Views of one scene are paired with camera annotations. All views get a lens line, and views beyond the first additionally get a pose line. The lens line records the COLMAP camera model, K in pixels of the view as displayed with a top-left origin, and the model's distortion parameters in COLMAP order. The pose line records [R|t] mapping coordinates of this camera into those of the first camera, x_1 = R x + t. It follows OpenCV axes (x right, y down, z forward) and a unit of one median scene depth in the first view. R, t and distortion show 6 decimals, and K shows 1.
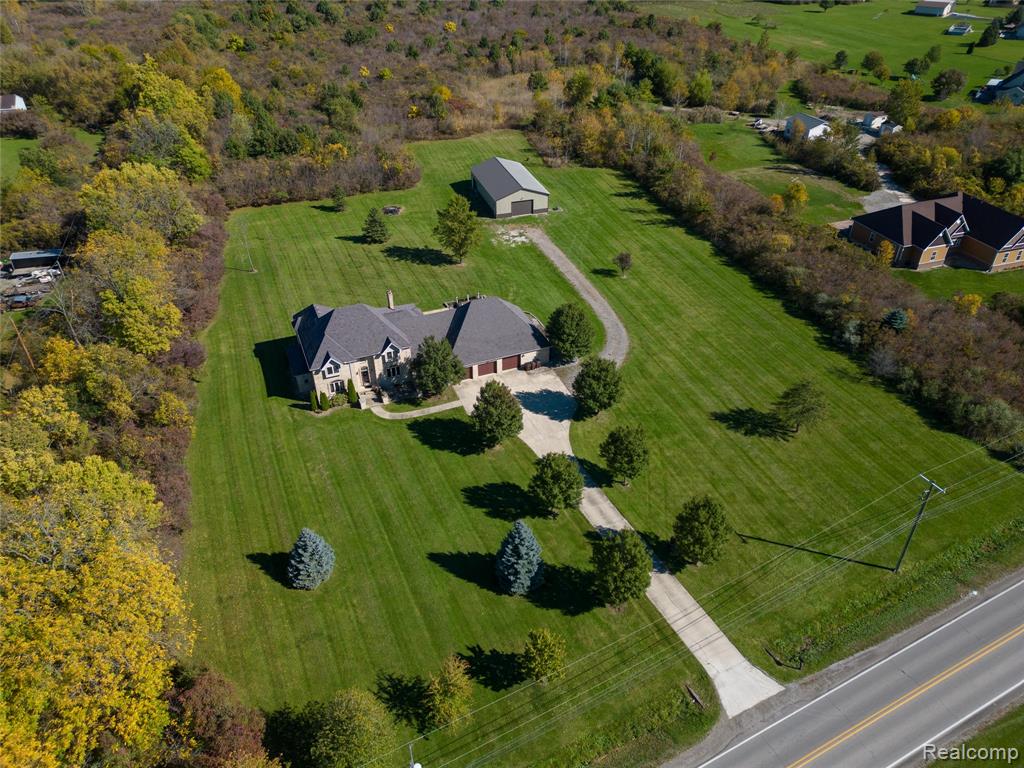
lens RADIAL K [[712.3, 0, 512.0], [0, 712.3, 384.0], [0, 0, 1]] dist [0.075835, -0.073770]
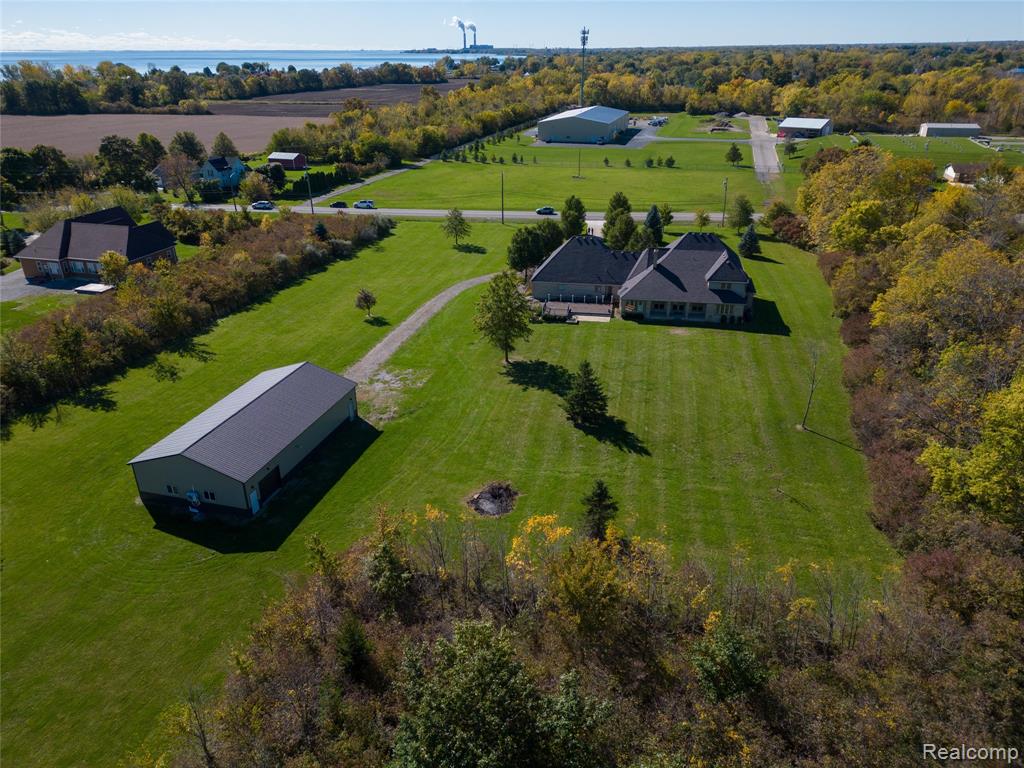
lens RADIAL K [[712.3, 0, 512.0], [0, 712.3, 384.0], [0, 0, 1]] dist [0.075835, -0.073770]
pose [[-0.827919, -0.232465, 0.510402, -0.422666], [0.332827, 0.528840, 0.780740, -0.675884], [-0.451416, 0.816265, -0.360466, 1.194157]]
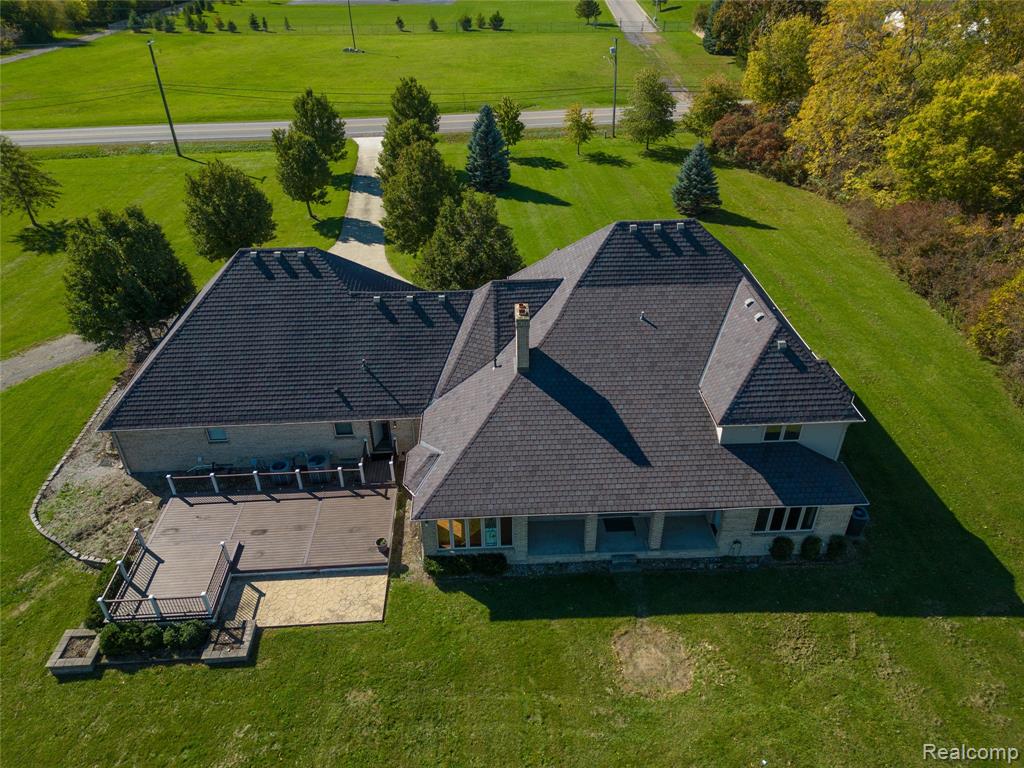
lens RADIAL K [[712.3, 0, 512.0], [0, 712.3, 384.0], [0, 0, 1]] dist [0.075835, -0.073770]
pose [[-0.937299, -0.185582, 0.295009, -0.184048], [0.211545, 0.369762, 0.904724, -0.276226], [-0.276984, 0.910404, -0.307319, 0.808798]]
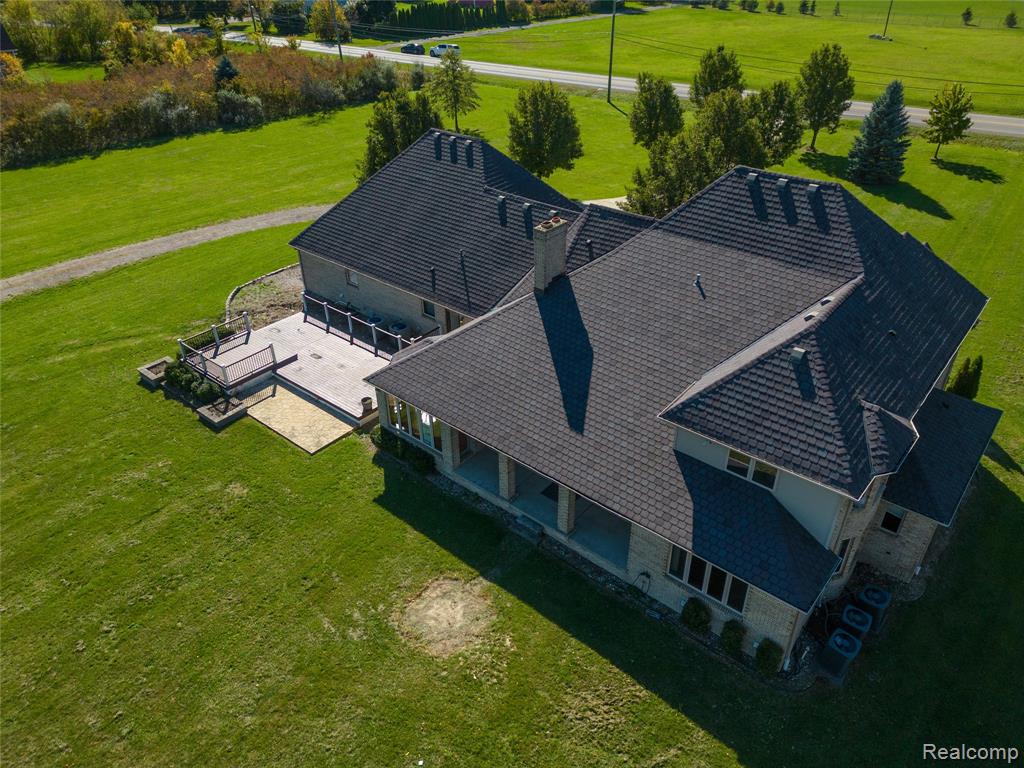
lens RADIAL K [[712.3, 0, 512.0], [0, 712.3, 384.0], [0, 0, 1]] dist [0.075835, -0.073770]
pose [[-0.451222, -0.482548, 0.750697, -0.281453], [0.531106, 0.530805, 0.660434, -0.199501], [-0.717165, 0.696702, 0.016774, 0.755995]]
